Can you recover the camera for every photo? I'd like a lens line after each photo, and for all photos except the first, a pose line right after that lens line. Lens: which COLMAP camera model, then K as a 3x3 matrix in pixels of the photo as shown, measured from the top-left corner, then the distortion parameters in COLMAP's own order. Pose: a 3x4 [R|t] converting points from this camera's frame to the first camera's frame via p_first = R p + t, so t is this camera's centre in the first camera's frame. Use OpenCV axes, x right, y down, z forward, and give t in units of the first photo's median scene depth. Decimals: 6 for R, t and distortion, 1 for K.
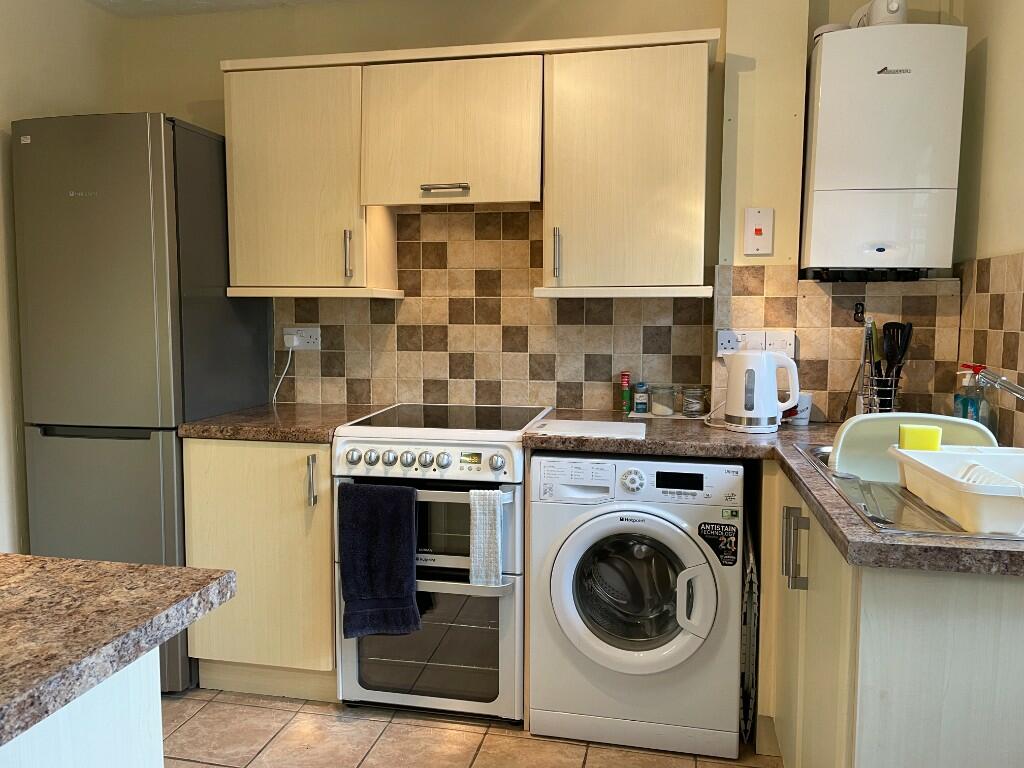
lens RADIAL K [[768.0, 0, 505.8], [0, 768.0, 376.4], [0, 0, 1]] dist [0.087627, -0.102334]
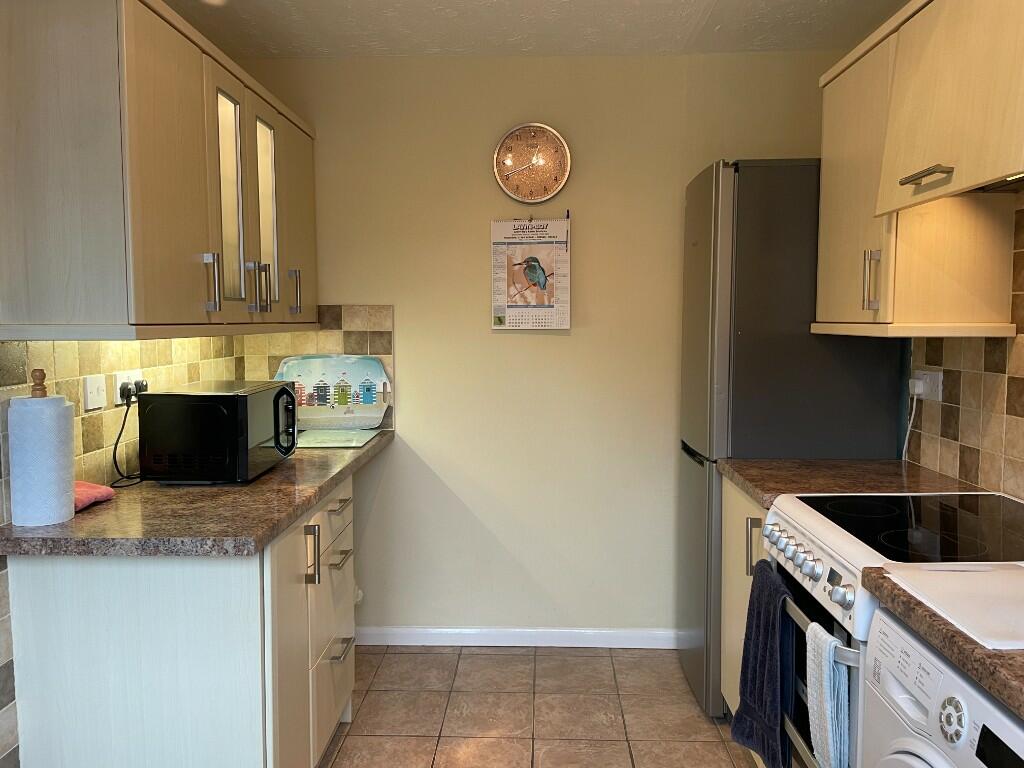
lens RADIAL K [[768.0, 0, 535.7], [0, 768.0, 376.0], [0, 0, 1]] dist [0.087627, -0.102334]
pose [[0.195238, 0.069017, -0.978324, 0.519650], [-0.087102, 0.994799, 0.052797, -0.078144], [0.976880, 0.074906, 0.200235, 0.542750]]
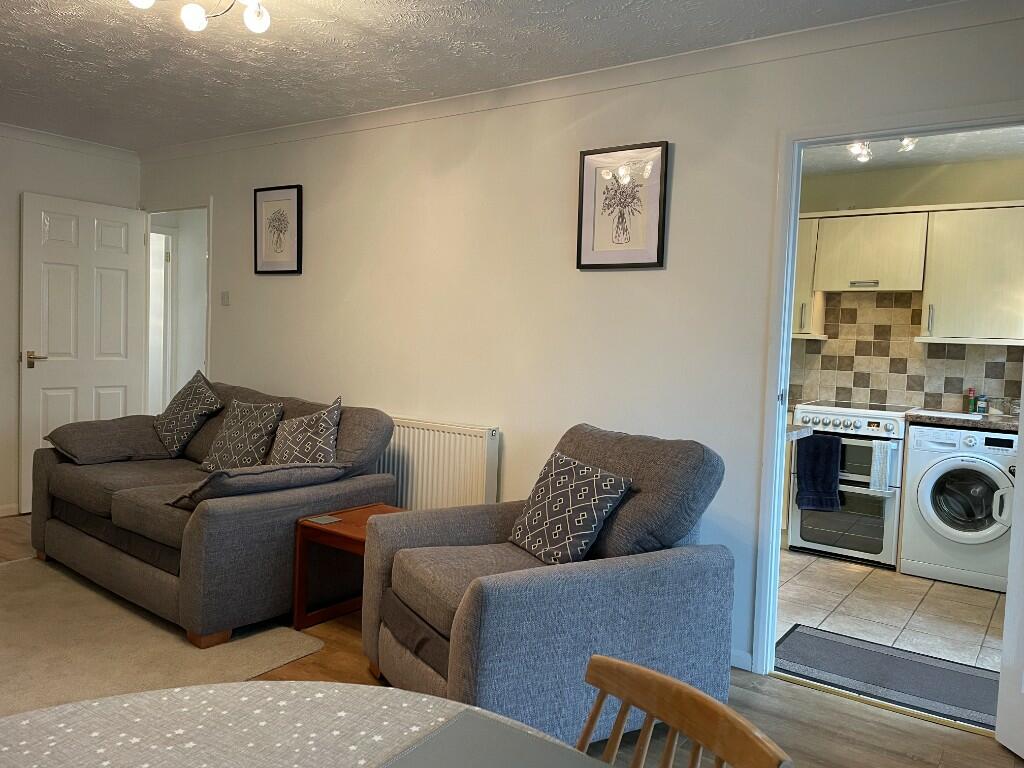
lens RADIAL K [[768.0, 0, 510.8], [0, 768.0, 379.7], [0, 0, 1]] dist [0.087627, -0.102334]
pose [[0.918701, 0.056333, -0.390916, -0.113943], [-0.071485, 0.997146, -0.024305, 0.098155], [0.388431, 0.050273, 0.920105, -1.060245]]
